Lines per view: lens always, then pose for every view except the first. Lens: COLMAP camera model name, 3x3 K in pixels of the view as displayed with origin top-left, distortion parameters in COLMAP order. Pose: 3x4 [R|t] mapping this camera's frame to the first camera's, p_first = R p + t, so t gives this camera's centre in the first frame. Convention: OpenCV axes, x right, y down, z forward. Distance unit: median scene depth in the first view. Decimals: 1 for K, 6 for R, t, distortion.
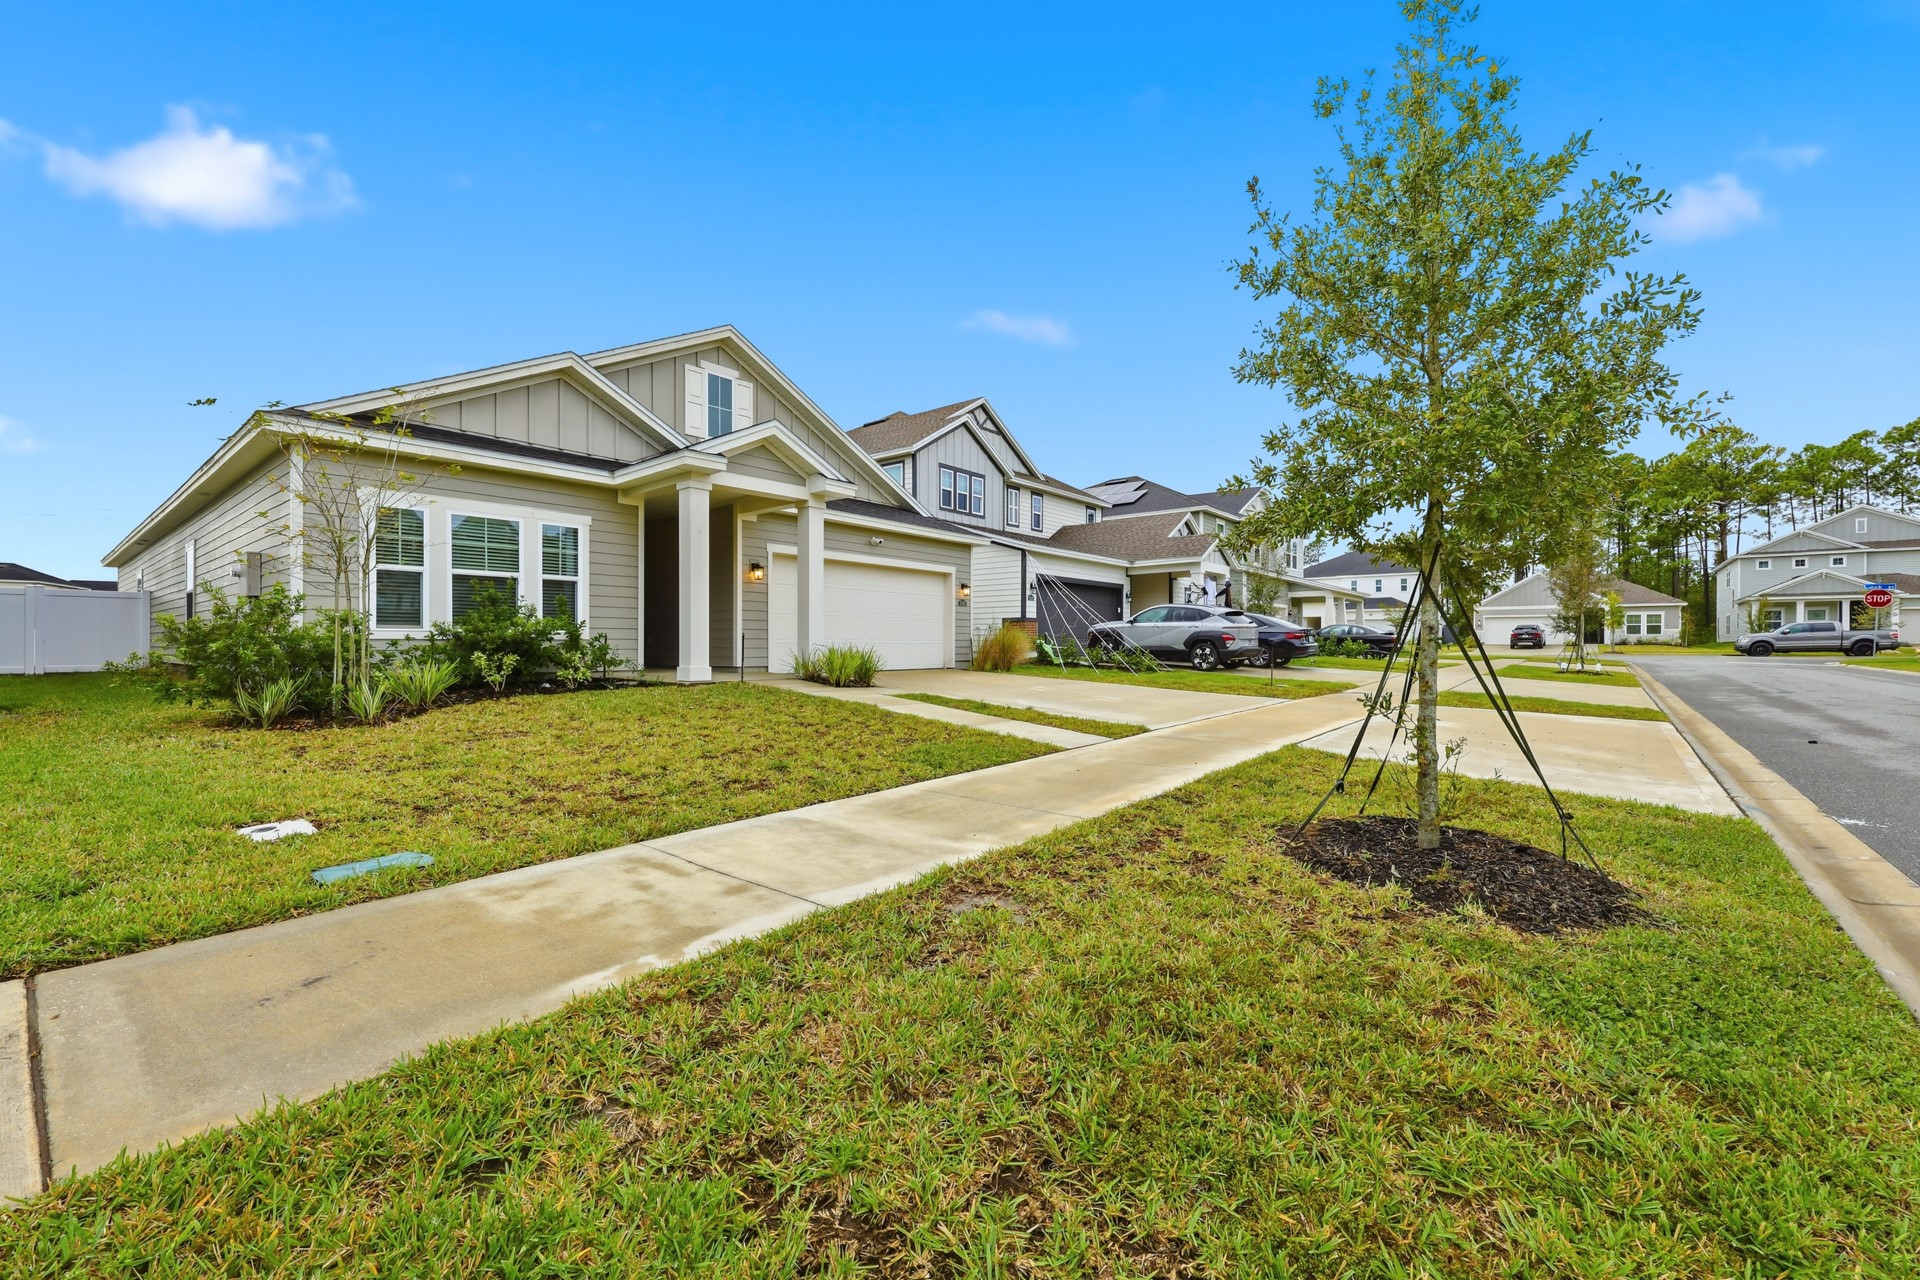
lens RADIAL K [[782.5, 0, 943.2], [0, 782.5, 641.1], [0, 0, 1]] dist [0.000268, -0.000196]
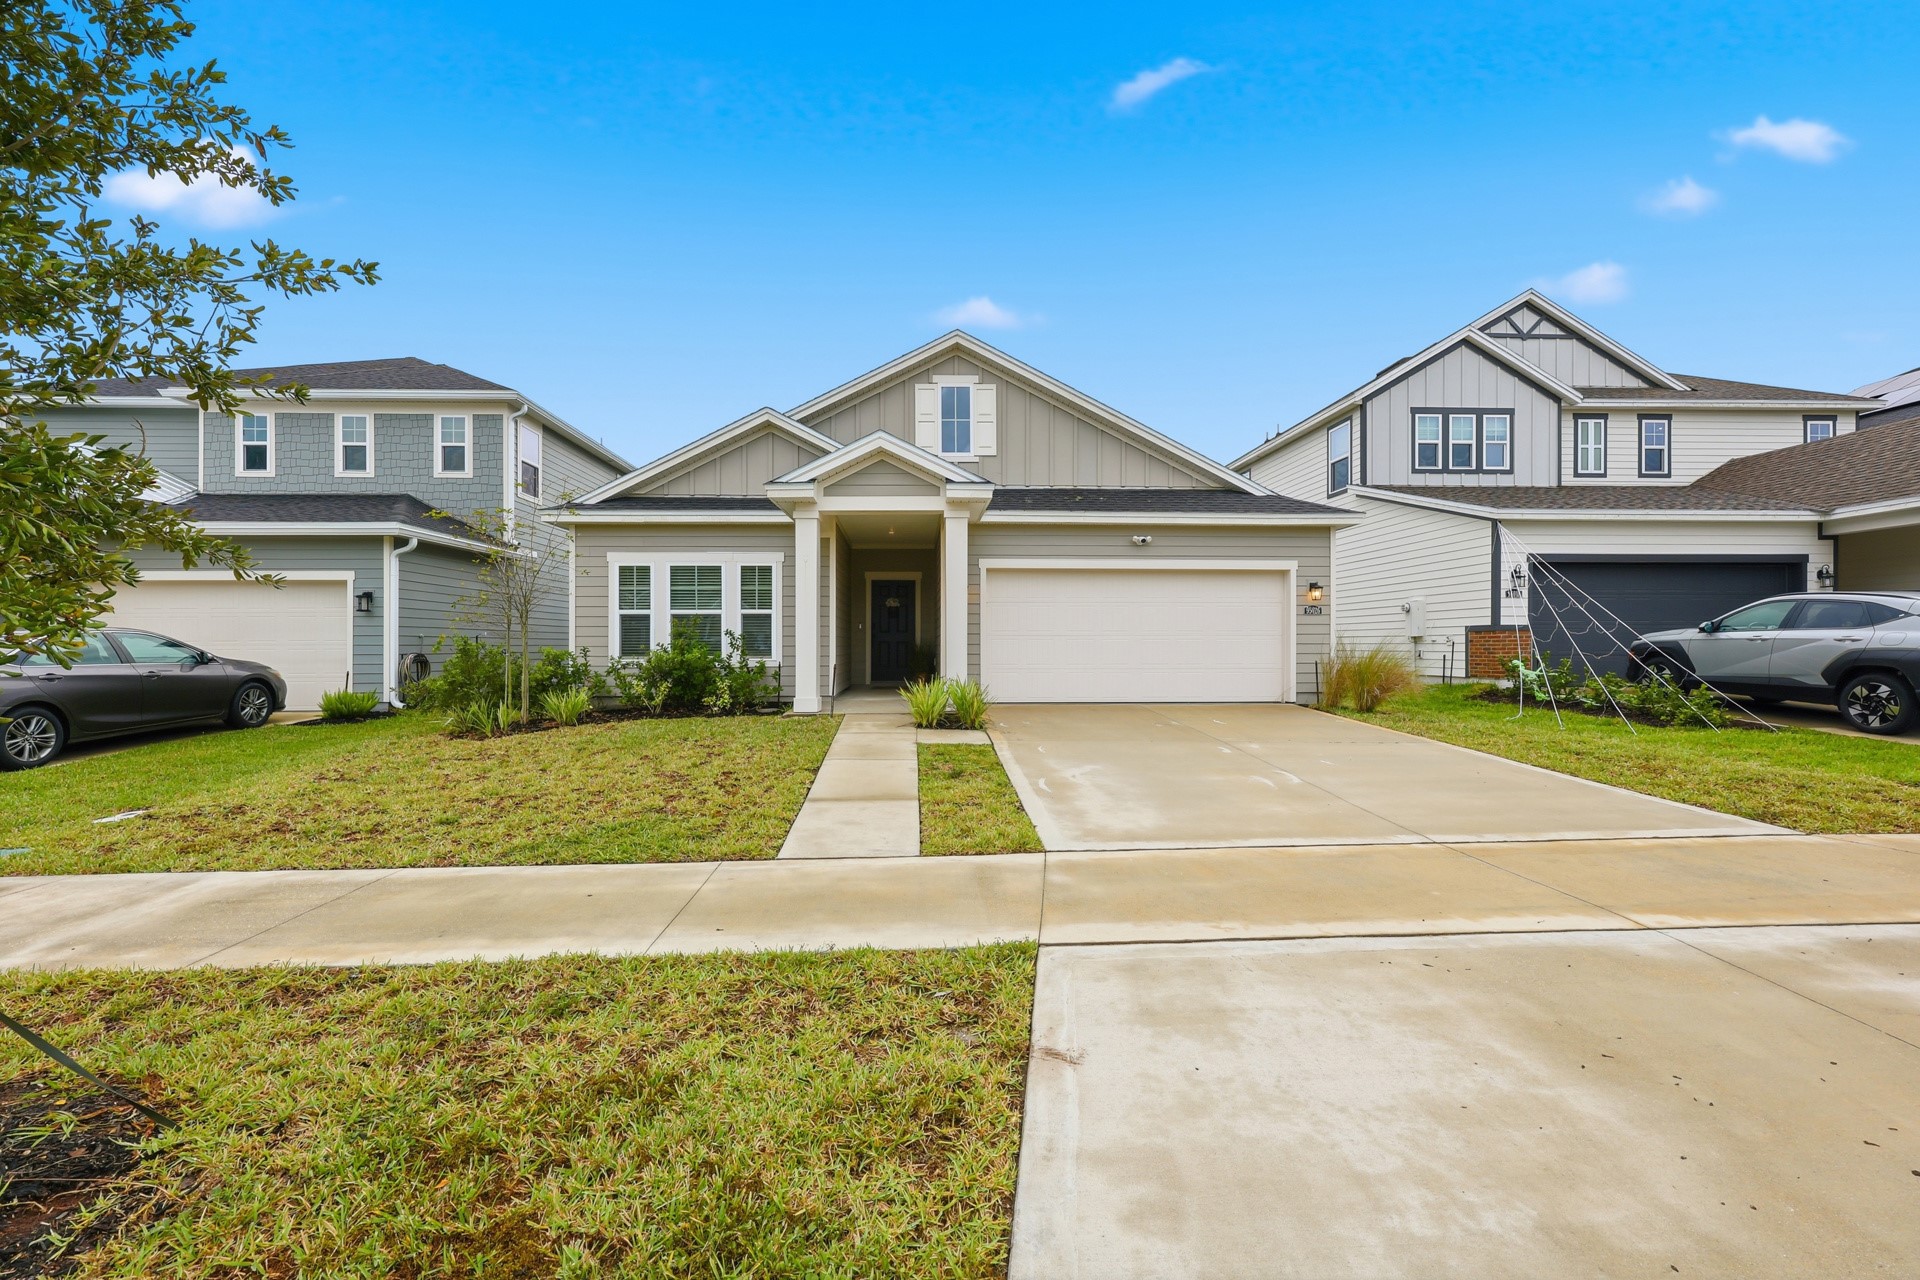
lens RADIAL K [[782.5, 0, 961.8], [0, 782.5, 645.9], [0, 0, 1]] dist [0.000268, -0.000196]
pose [[0.665682, -0.001345, -0.746235, 0.308750], [0.005857, 0.999977, 0.003422, -0.018713], [0.746213, -0.006648, 0.665674, 0.264910]]
